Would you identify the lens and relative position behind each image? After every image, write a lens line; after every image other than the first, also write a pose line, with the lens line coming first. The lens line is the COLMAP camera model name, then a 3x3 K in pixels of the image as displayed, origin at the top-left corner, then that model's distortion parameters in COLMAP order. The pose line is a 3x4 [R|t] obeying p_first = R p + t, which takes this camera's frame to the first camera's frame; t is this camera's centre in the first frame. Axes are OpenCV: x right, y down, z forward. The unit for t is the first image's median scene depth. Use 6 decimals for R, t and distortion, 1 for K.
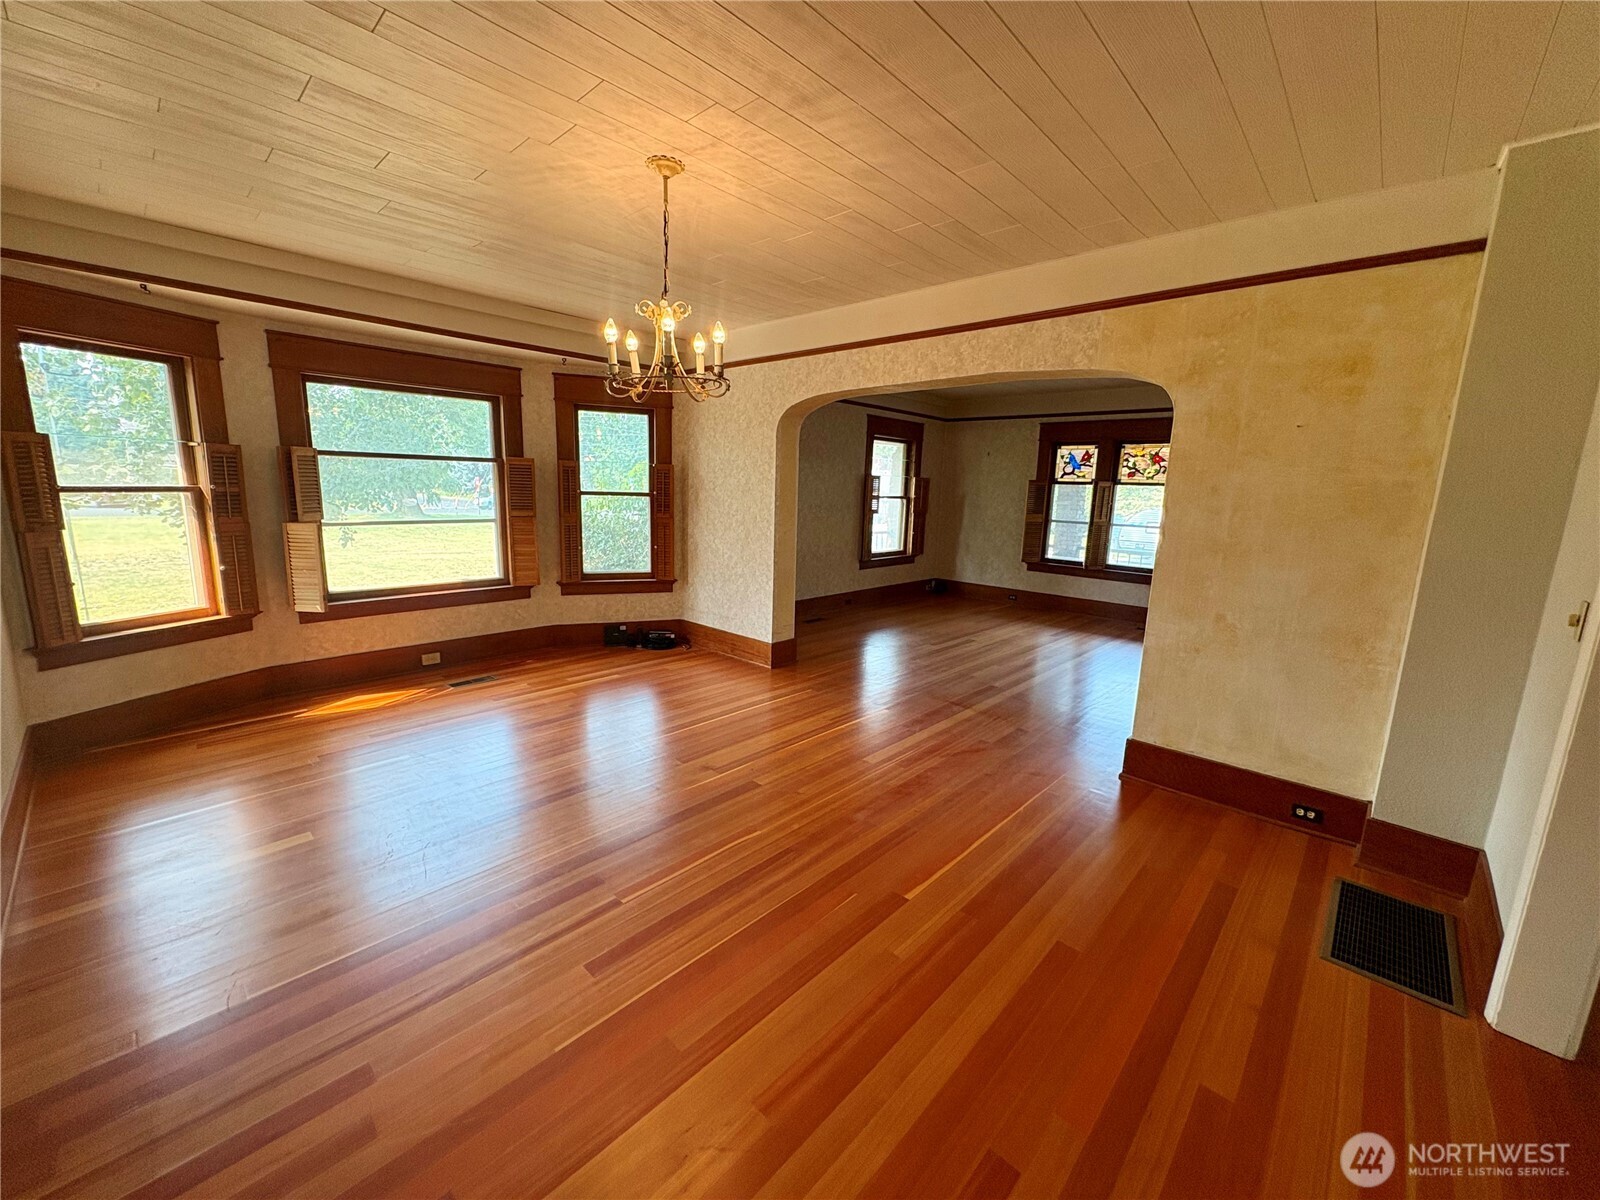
lens RADIAL K [[633.6, 0, 800.0], [0, 633.6, 600.0], [0, 0, 1]] dist [0.000328, -0.000015]
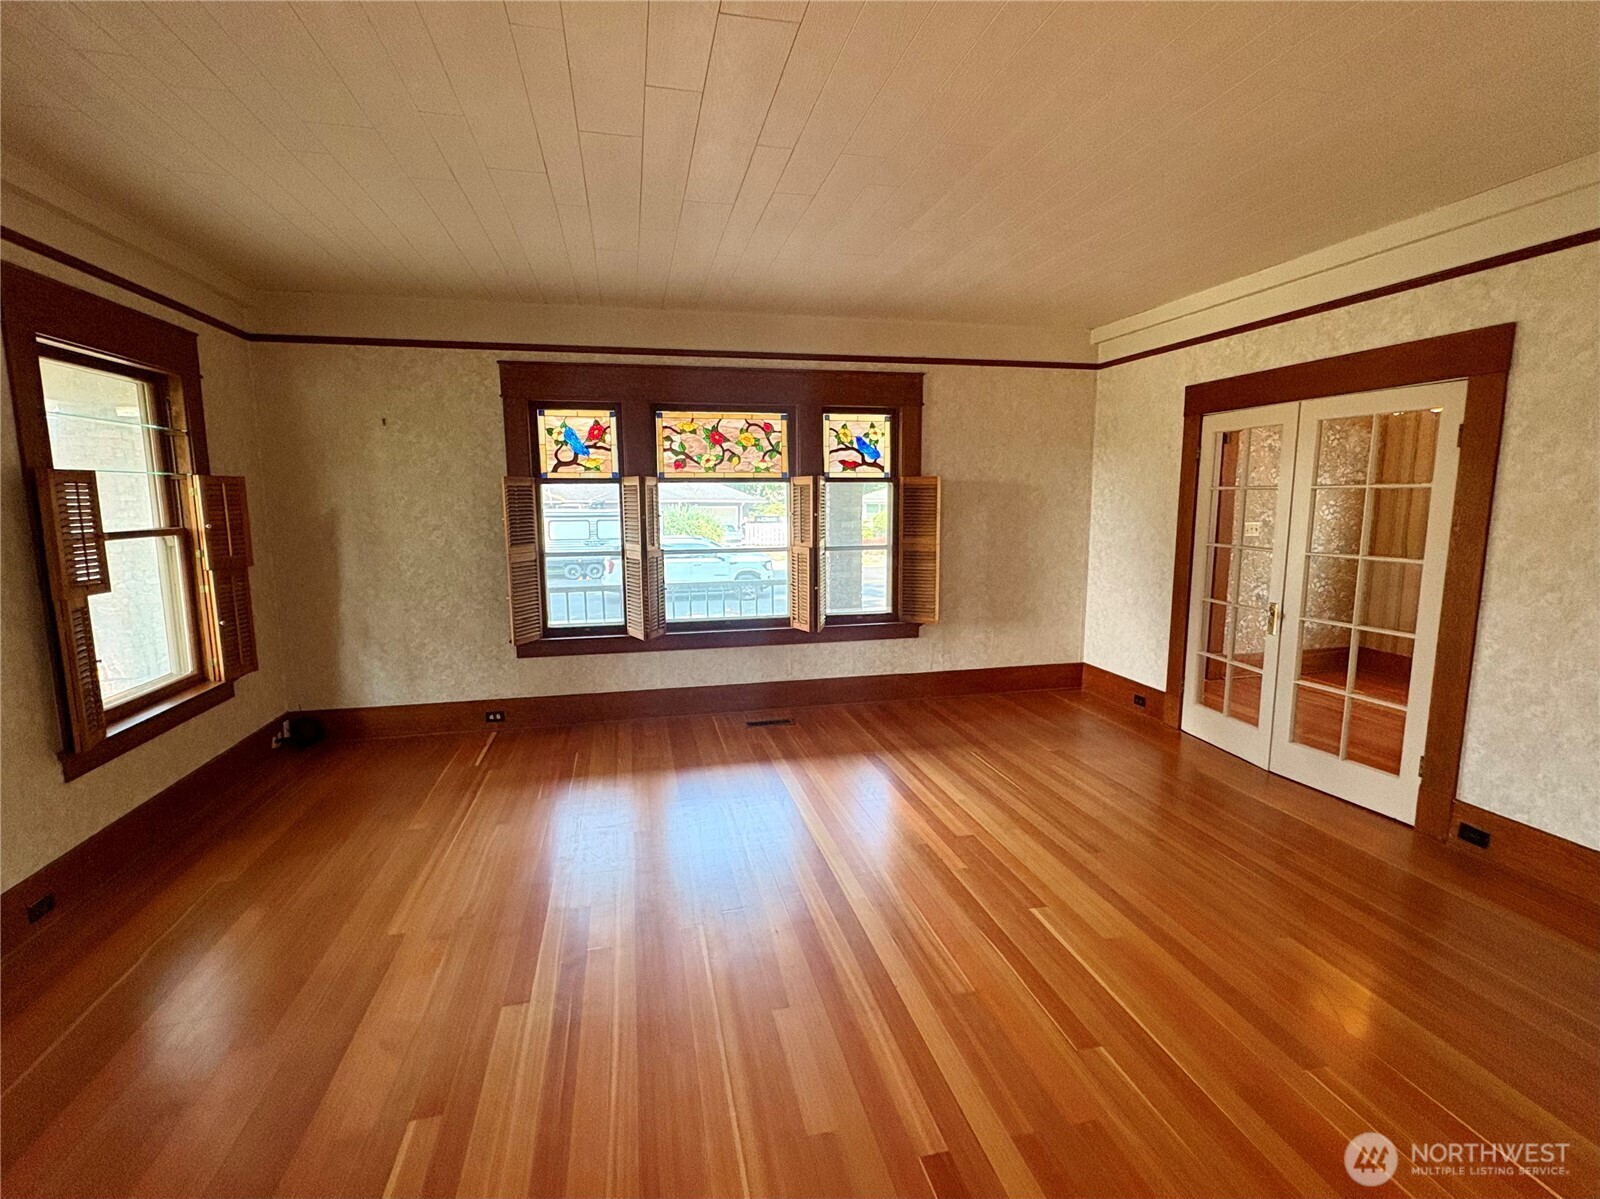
lens RADIAL K [[742.2, 0, 800.0], [0, 742.2, 599.5], [0, 0, 1]] dist [-0.000603, -0.000141]
pose [[0.556733, -0.152610, 0.816553, 0.014006], [0.172823, 0.982750, 0.065840, -0.096657], [-0.812515, 0.104464, 0.573504, 0.506995]]
